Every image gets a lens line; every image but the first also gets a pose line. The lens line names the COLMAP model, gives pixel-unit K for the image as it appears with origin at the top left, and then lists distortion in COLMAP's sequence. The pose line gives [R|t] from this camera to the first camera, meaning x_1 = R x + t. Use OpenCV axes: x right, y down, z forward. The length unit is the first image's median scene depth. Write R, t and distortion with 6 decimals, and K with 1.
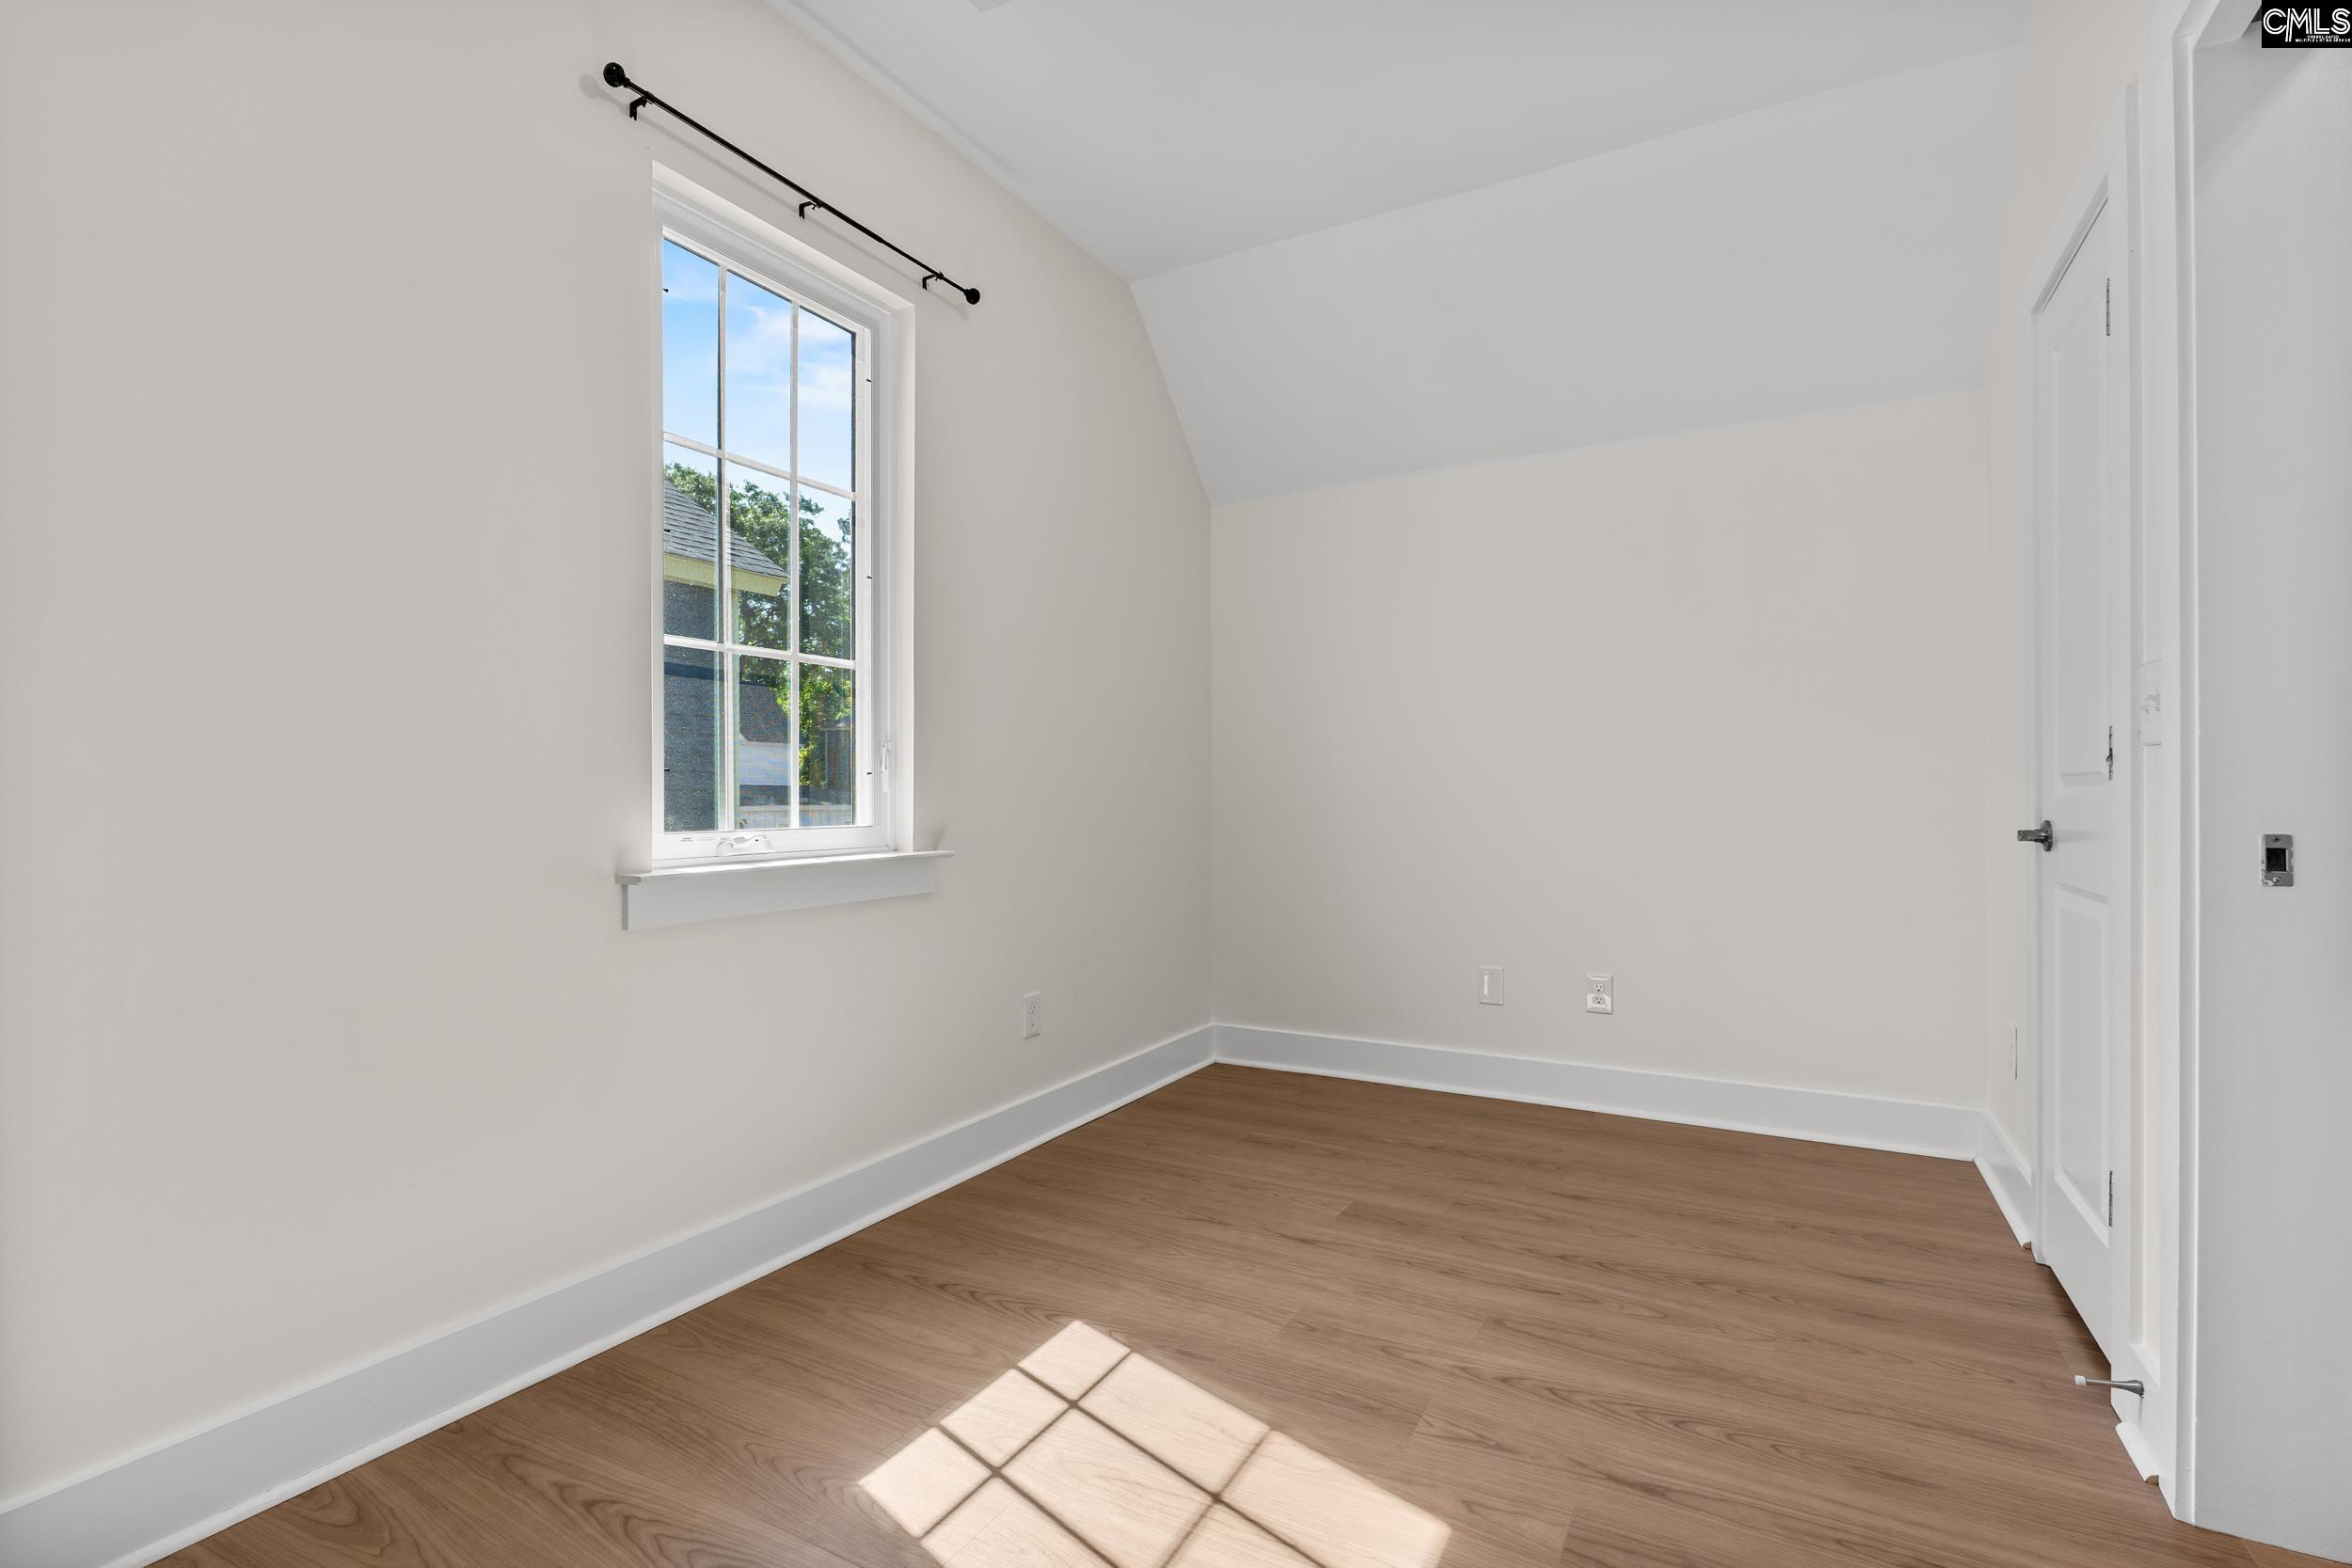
lens RADIAL K [[1092.6, 0, 1176.0], [0, 1092.6, 789.7], [0, 0, 1]] dist [-0.007928, 0.000121]
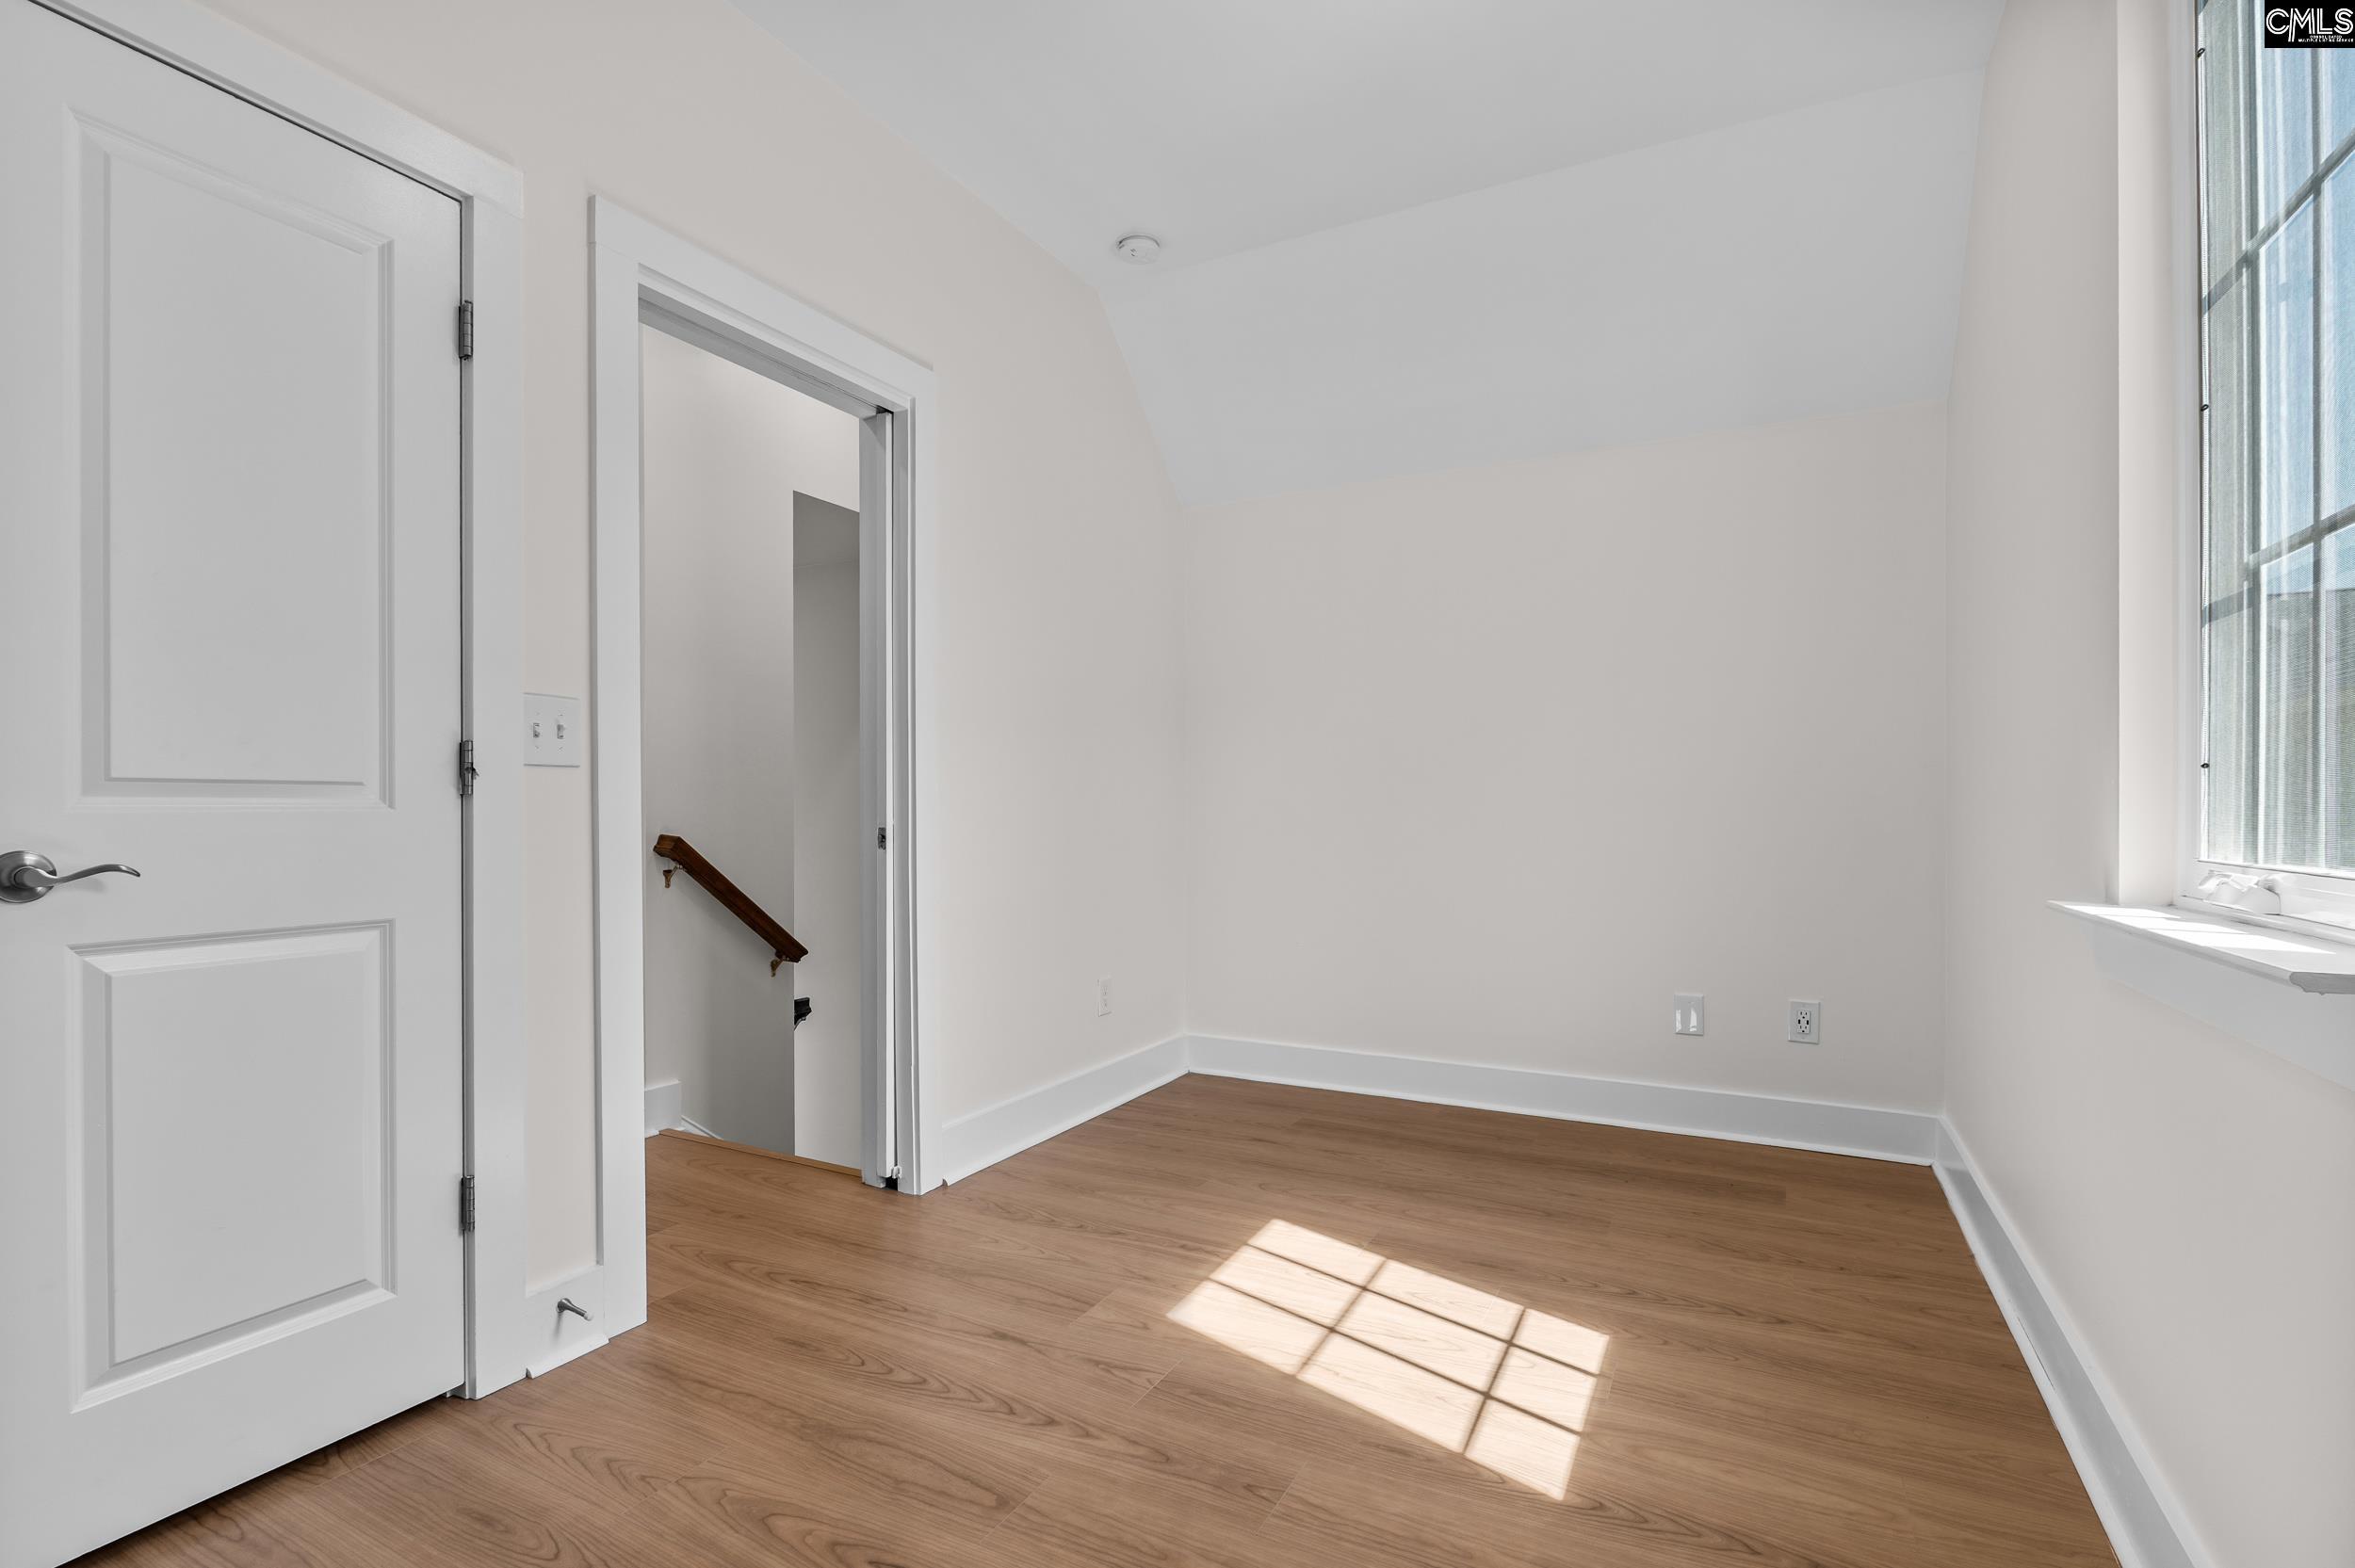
lens RADIAL K [[1094.0, 0, 1177.3], [0, 1094.0, 798.5], [0, 0, 1]] dist [-0.007928, 0.000121]
pose [[-0.999855, -0.001065, -0.016979, 0.212214], [-0.000921, 0.999963, -0.008519, 0.007035], [0.016987, -0.008502, -0.999820, 1.987451]]
